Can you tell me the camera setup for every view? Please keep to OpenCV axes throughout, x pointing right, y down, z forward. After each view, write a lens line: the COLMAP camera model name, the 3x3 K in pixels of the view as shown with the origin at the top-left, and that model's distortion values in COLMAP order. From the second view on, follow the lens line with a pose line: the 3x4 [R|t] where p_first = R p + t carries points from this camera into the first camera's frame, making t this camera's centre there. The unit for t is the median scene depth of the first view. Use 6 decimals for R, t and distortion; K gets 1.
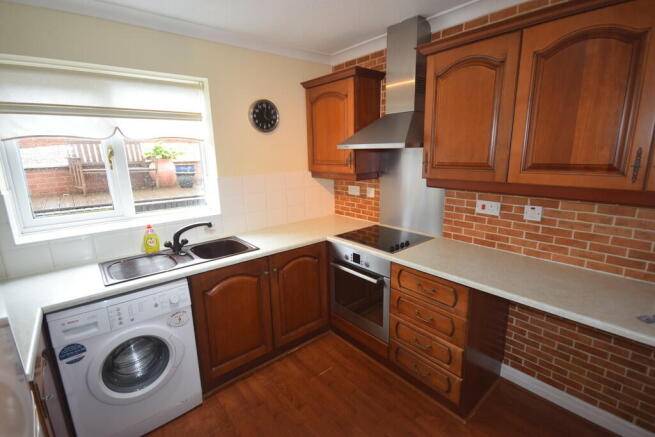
lens RADIAL K [[302.1, 0, 343.1], [0, 302.1, 214.7], [0, 0, 1]] dist [-0.002096, -0.001586]
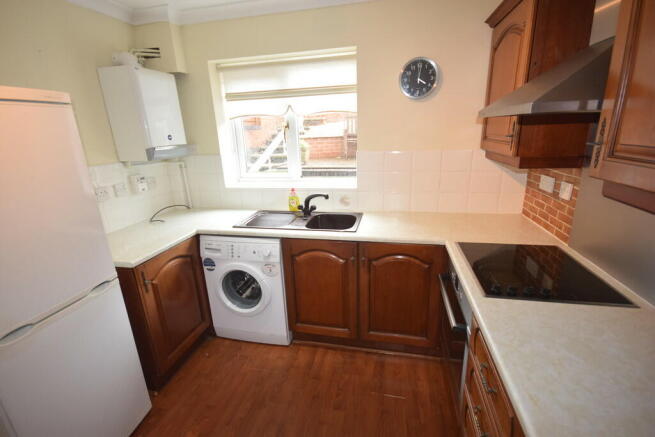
lens RADIAL K [[302.1, 0, 328.0], [0, 302.1, 217.8], [0, 0, 1]] dist [-0.002096, -0.001586]
pose [[0.587528, 0.225552, -0.777134, 0.384559], [-0.144240, 0.974179, 0.173693, -0.076999], [0.796245, 0.010044, 0.604891, 0.370903]]
